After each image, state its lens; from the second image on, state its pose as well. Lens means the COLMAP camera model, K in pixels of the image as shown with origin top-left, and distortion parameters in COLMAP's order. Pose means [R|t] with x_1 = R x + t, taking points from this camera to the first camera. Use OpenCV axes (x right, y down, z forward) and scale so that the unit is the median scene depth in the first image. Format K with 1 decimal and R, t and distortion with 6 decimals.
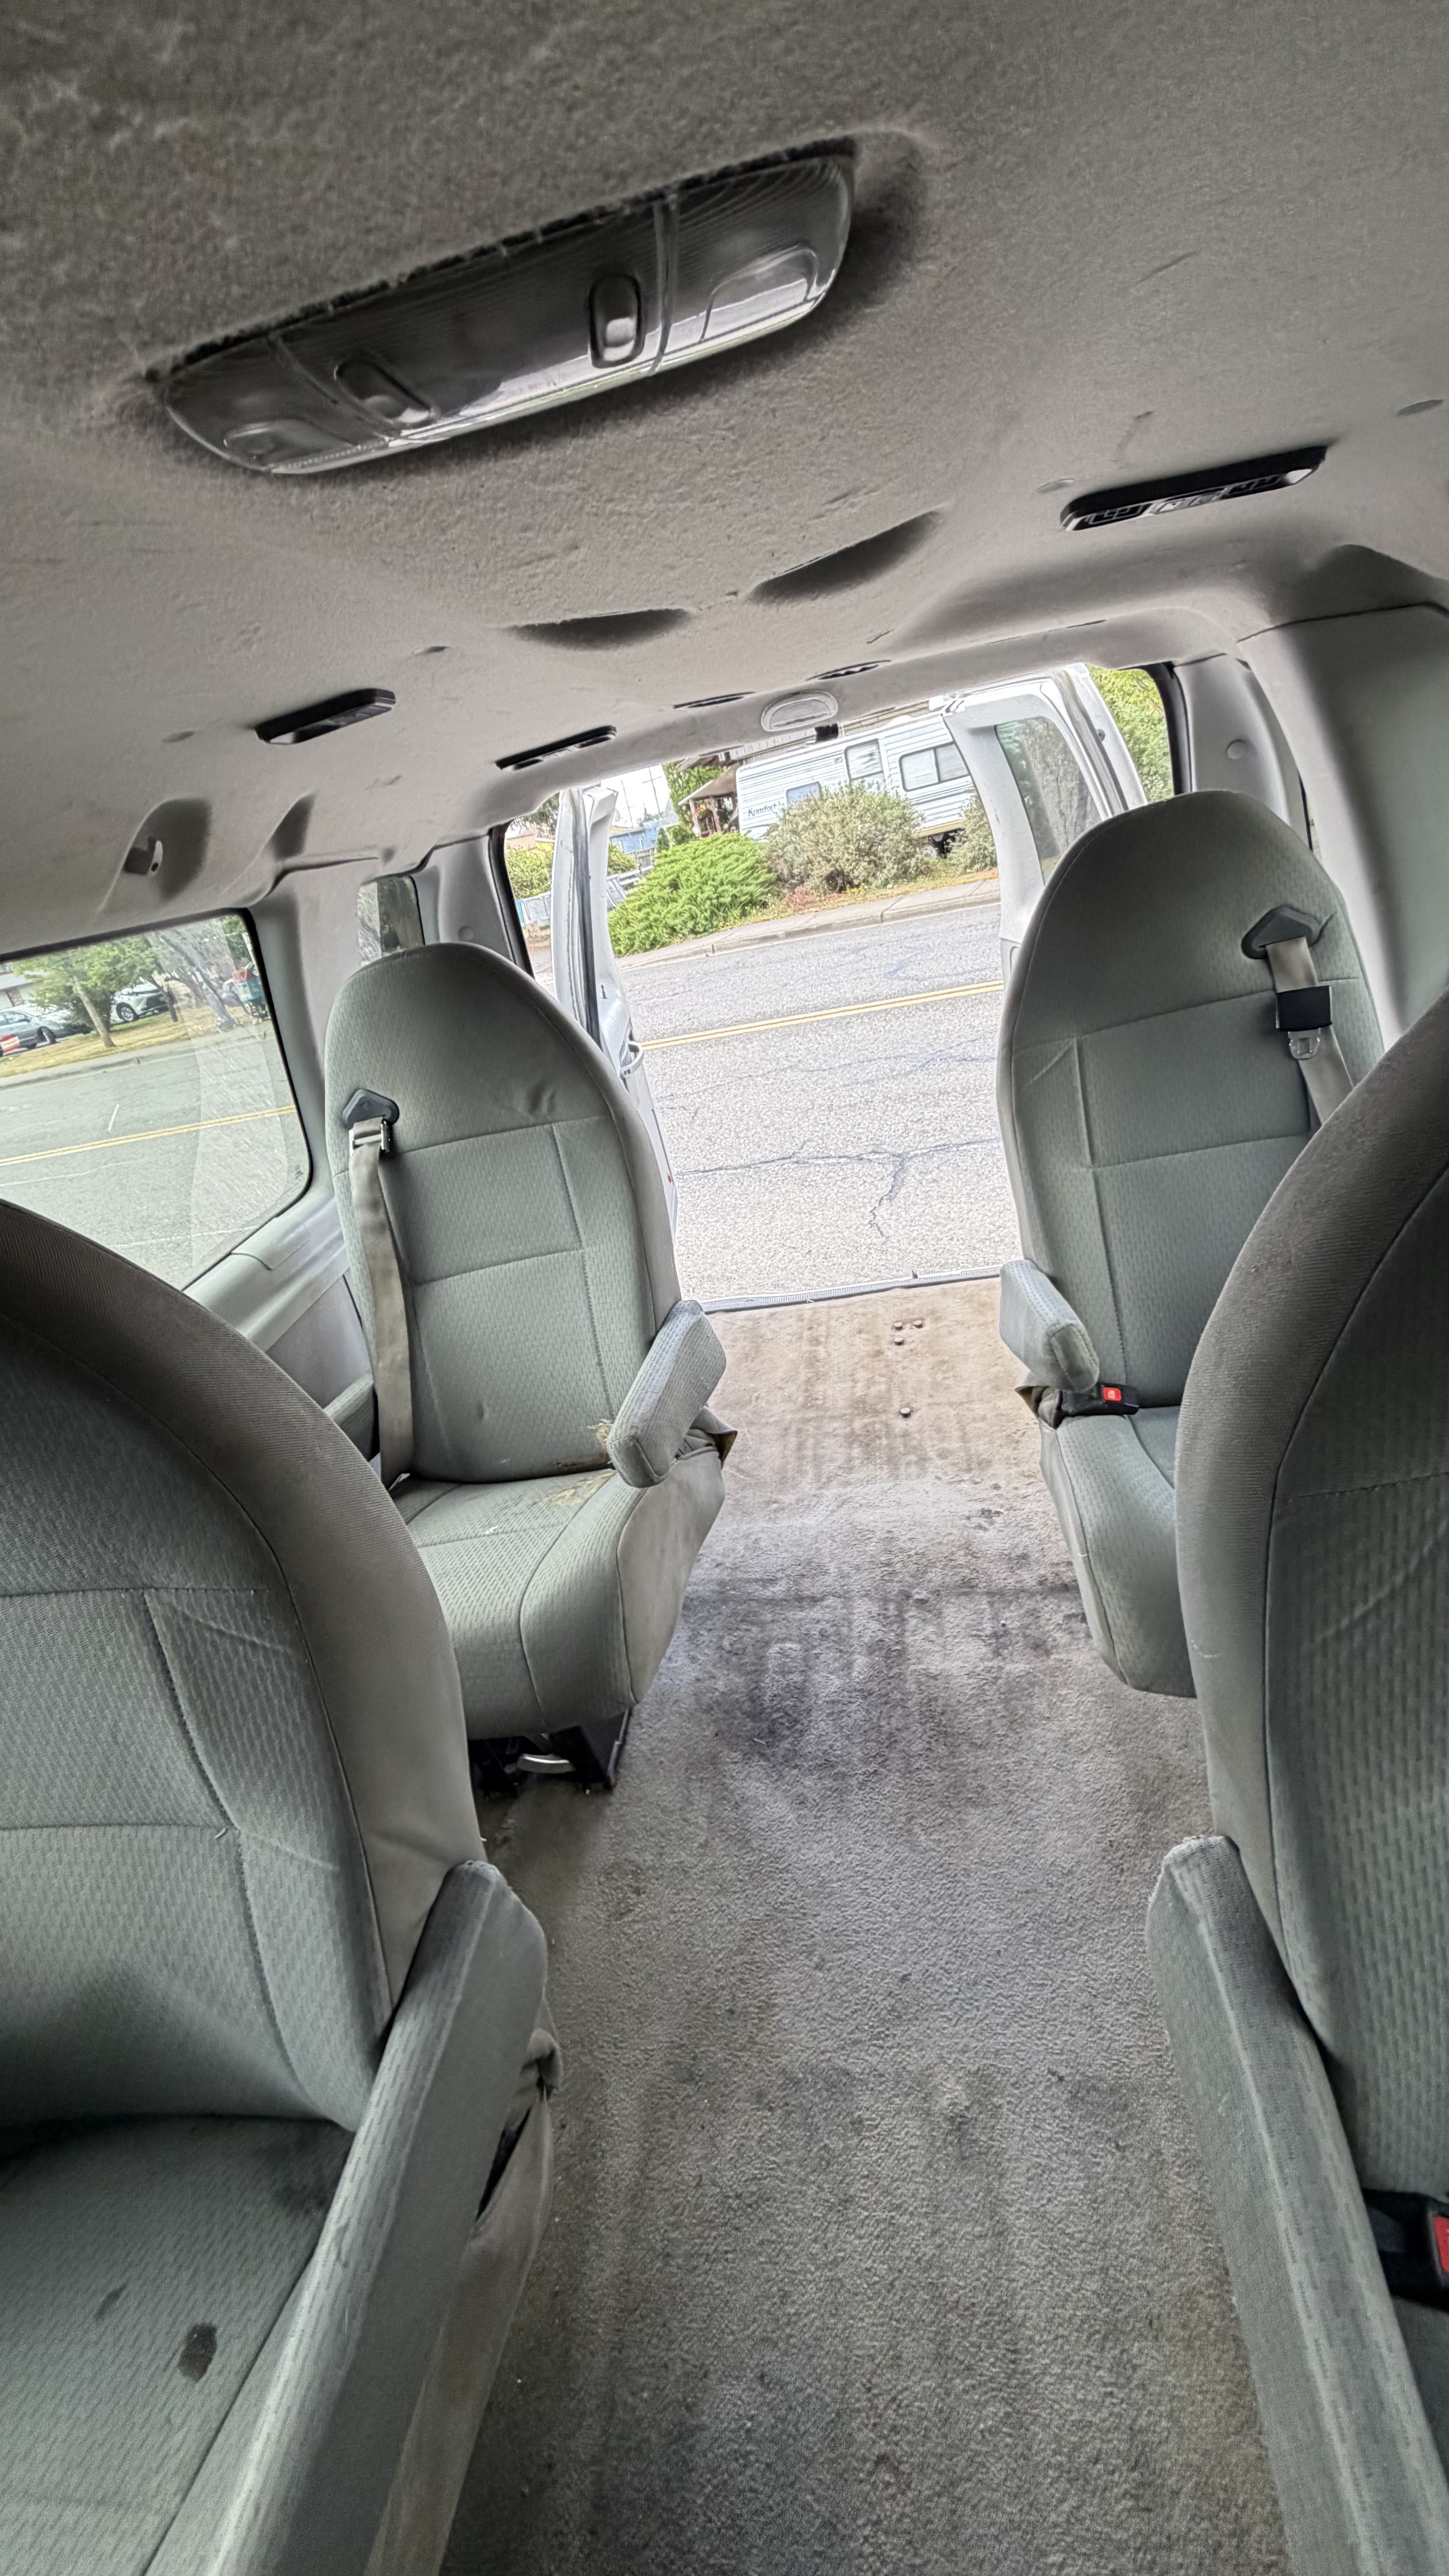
lens RADIAL K [[1042.8, 0, 722.6], [0, 1042.8, 1284.1], [0, 0, 1]] dist [0.002553, -0.000292]
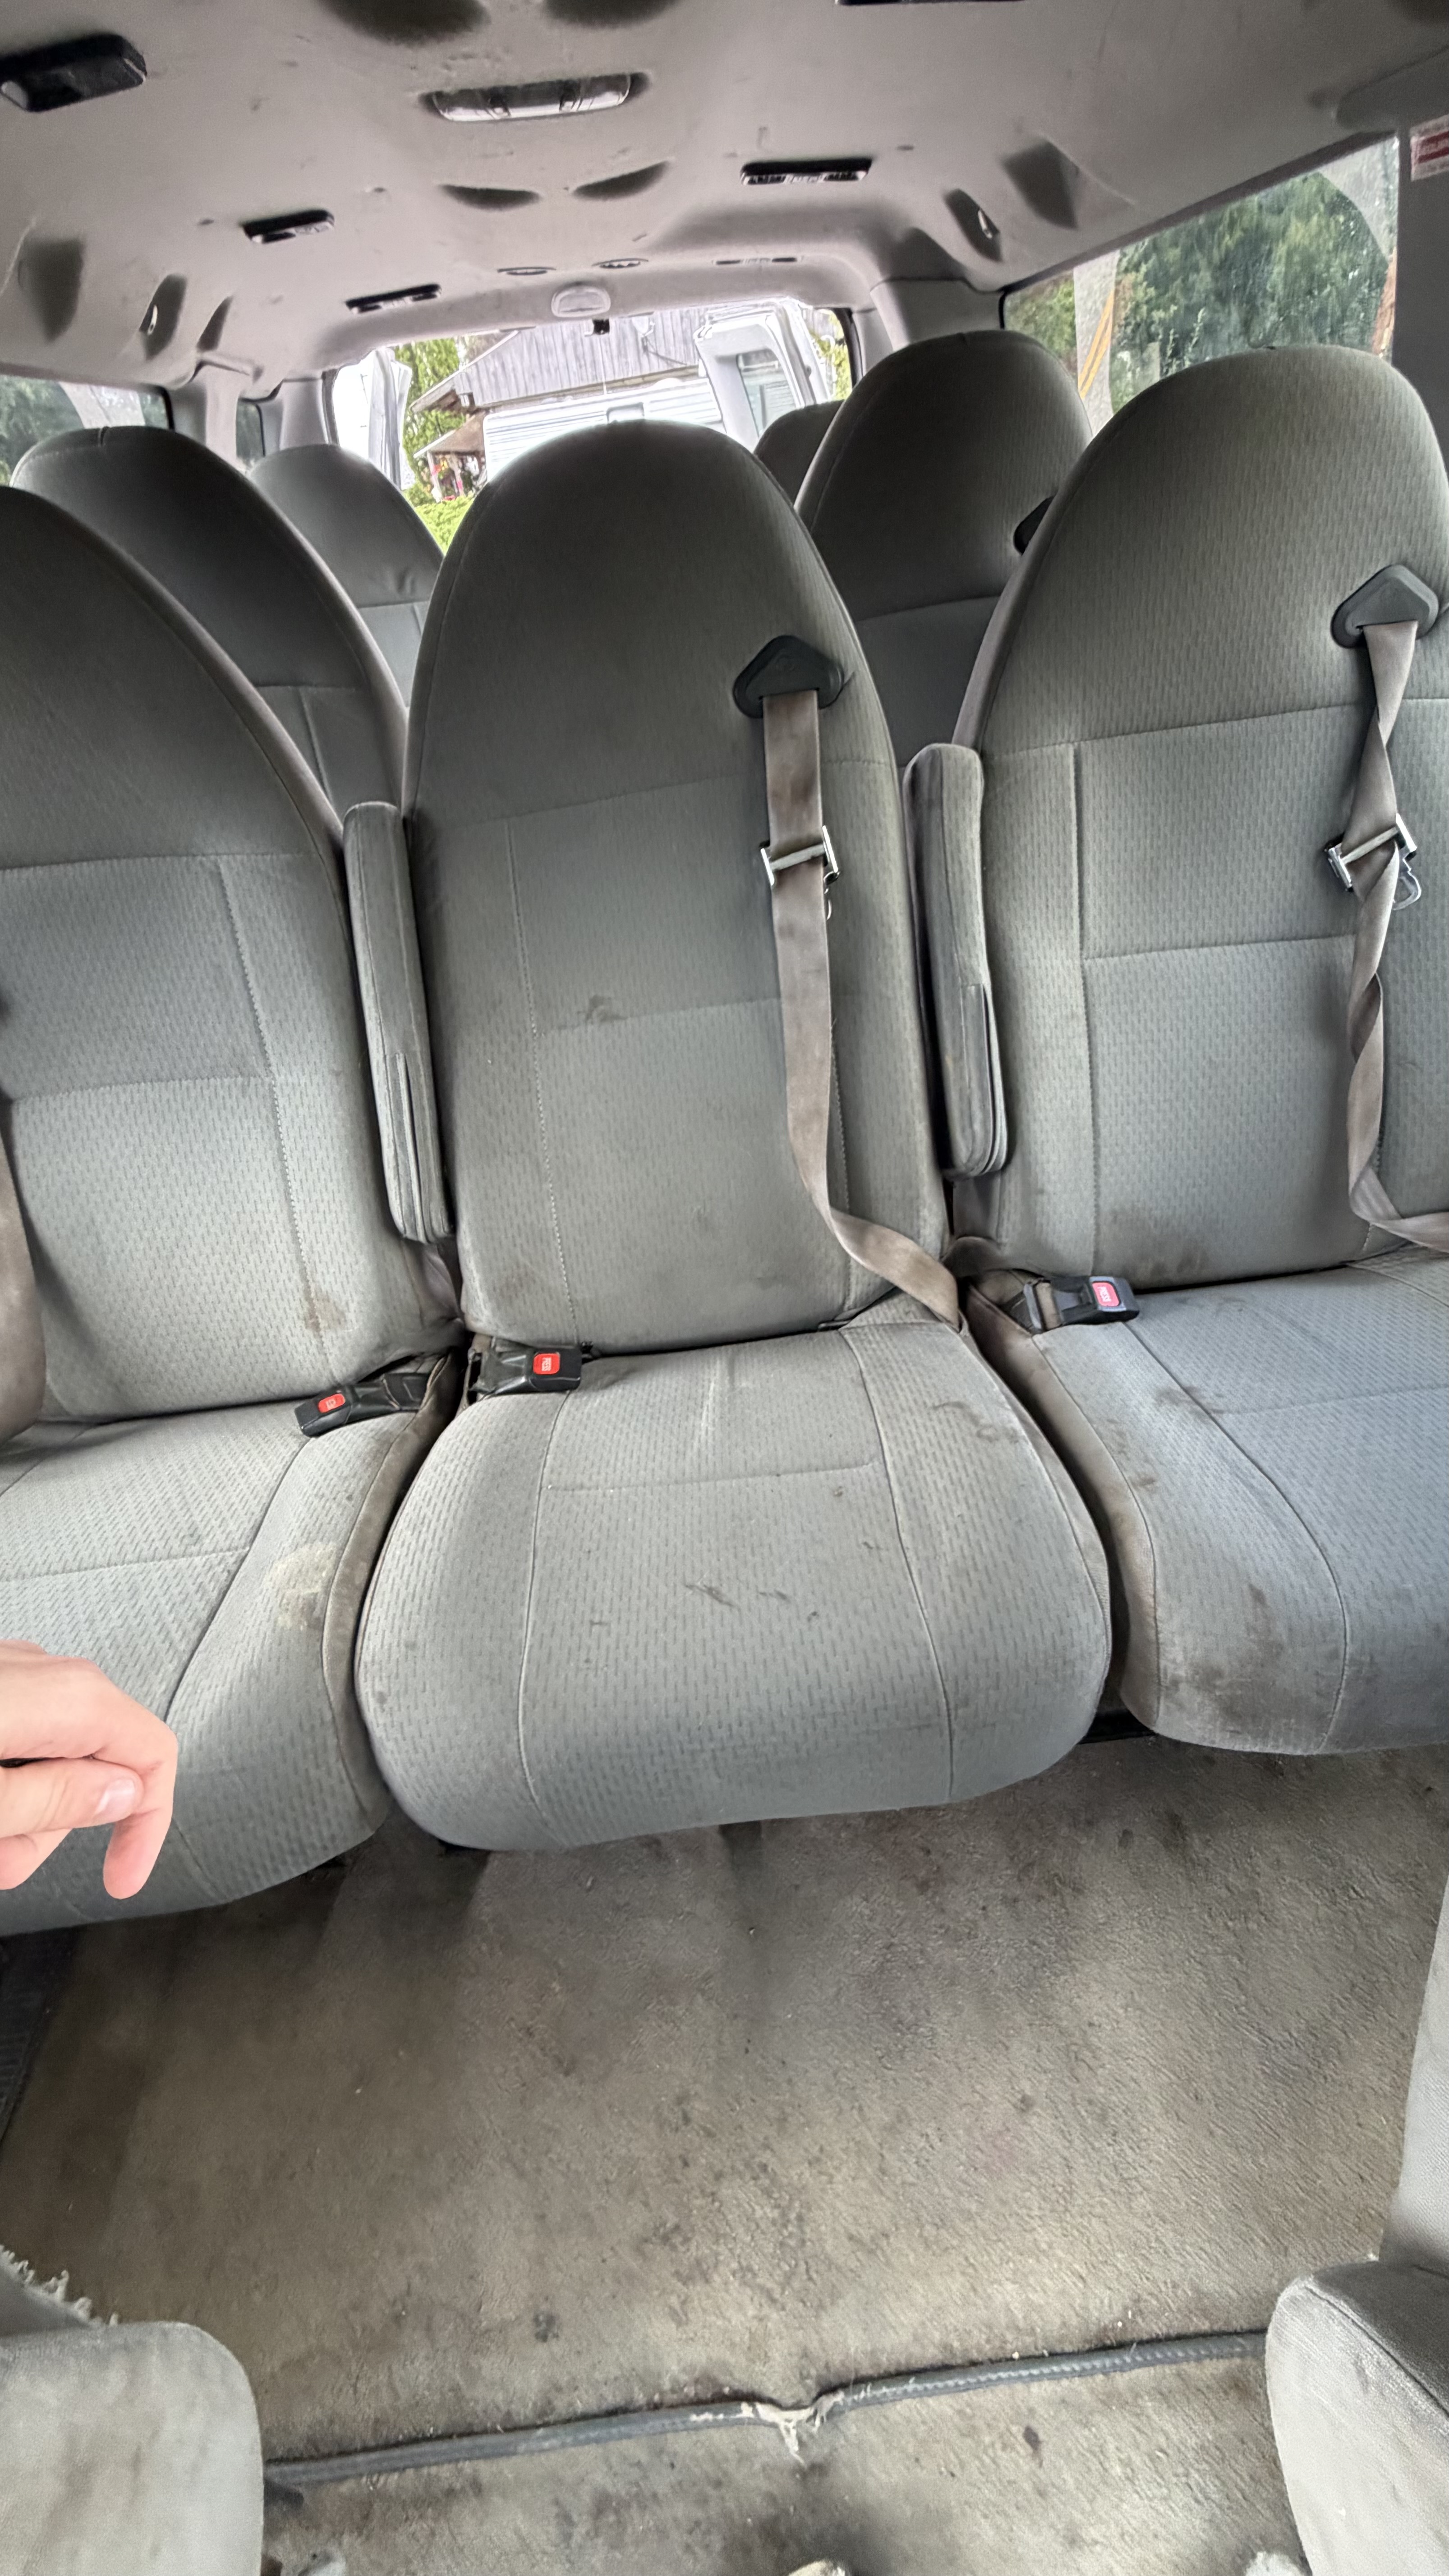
lens RADIAL K [[1042.8, 0, 721.8], [0, 1042.8, 1292.7], [0, 0, 1]] dist [0.002553, -0.000292]
pose [[0.974864, -0.024826, 0.221414, -0.076048], [-0.025165, 0.975145, 0.220135, 0.372336], [-0.221376, -0.220173, 0.950009, -0.560812]]
